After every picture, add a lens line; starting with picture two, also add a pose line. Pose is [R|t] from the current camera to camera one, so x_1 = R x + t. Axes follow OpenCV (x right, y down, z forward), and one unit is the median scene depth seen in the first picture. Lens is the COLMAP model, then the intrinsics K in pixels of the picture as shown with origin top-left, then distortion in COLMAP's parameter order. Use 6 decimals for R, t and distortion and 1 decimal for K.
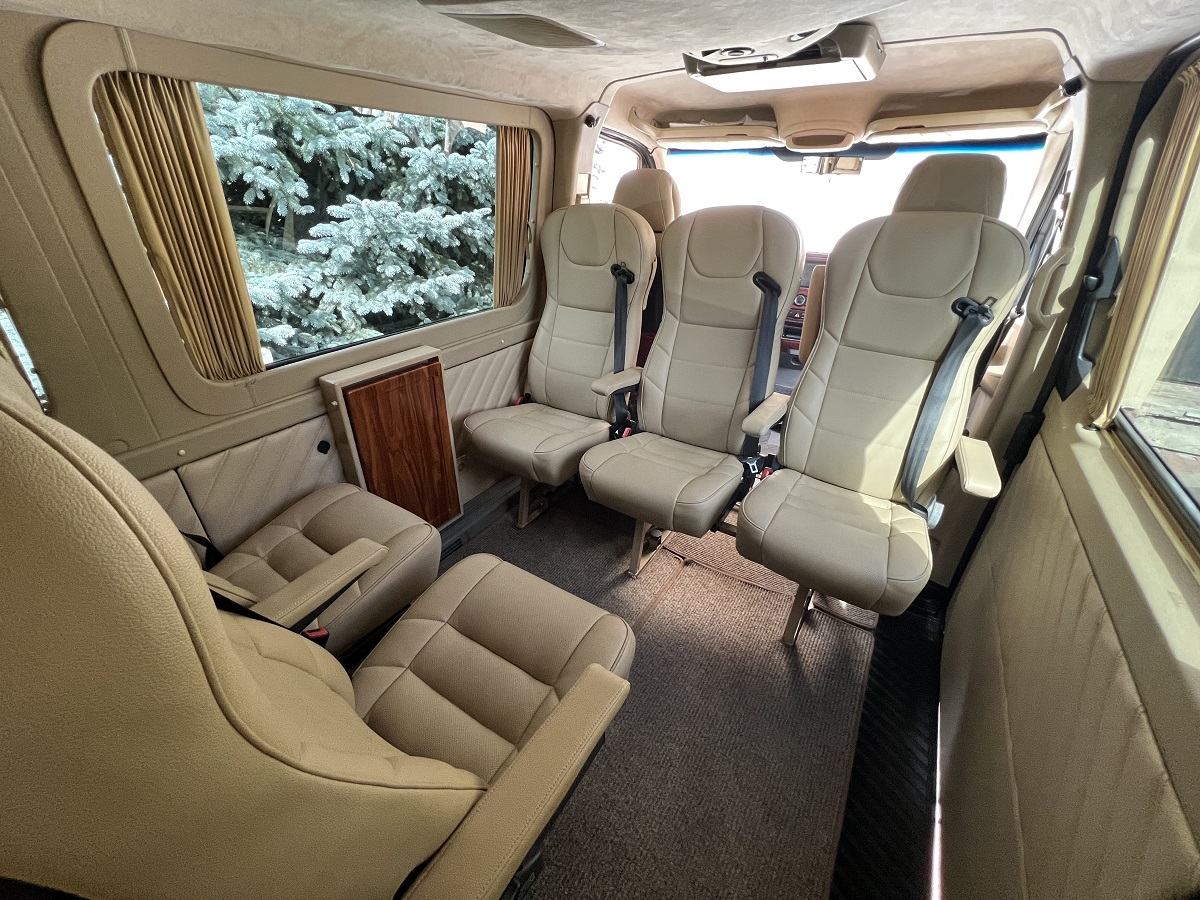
lens RADIAL K [[484.3, 0, 609.6], [0, 484.3, 455.4], [0, 0, 1]] dist [0.003322, -0.000007]
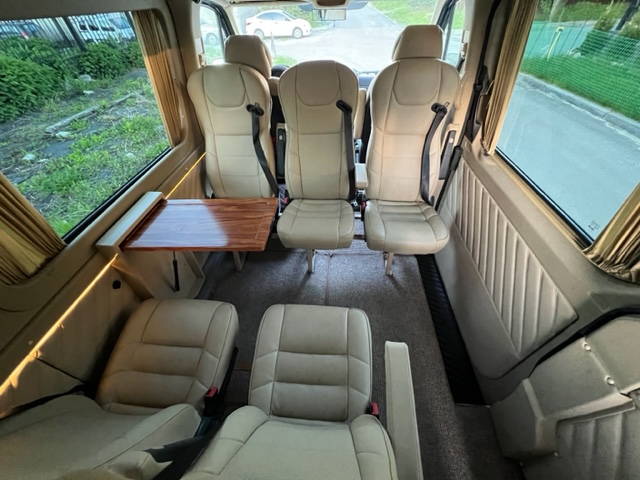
lens RADIAL K [[258.3, 0, 319.2], [0, 258.3, 239.0], [0, 0, 1]] dist [0.003322, -0.000007]
pose [[0.876904, -0.351423, 0.327936, -0.246067], [0.259998, 0.920618, 0.291315, -0.197515], [-0.404278, -0.170192, 0.898662, 0.072460]]
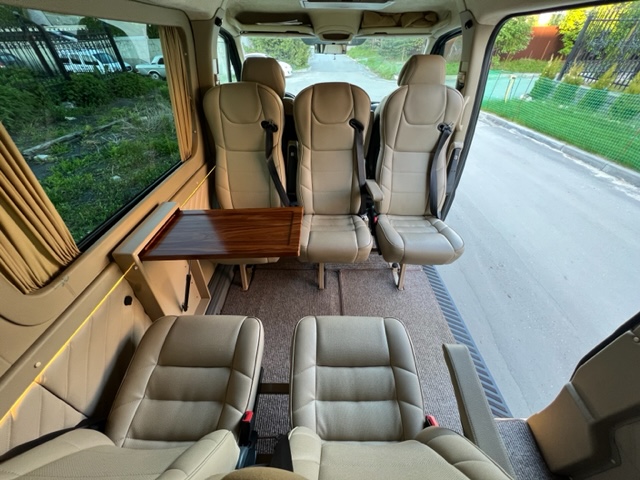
lens RADIAL K [[258.3, 0, 318.9], [0, 258.3, 239.0], [0, 0, 1]] dist [0.003322, -0.000007]
pose [[0.840389, -0.323777, 0.434644, -0.381456], [0.256655, 0.944072, 0.207016, -0.173028], [-0.477363, -0.062420, 0.876486, 0.144042]]
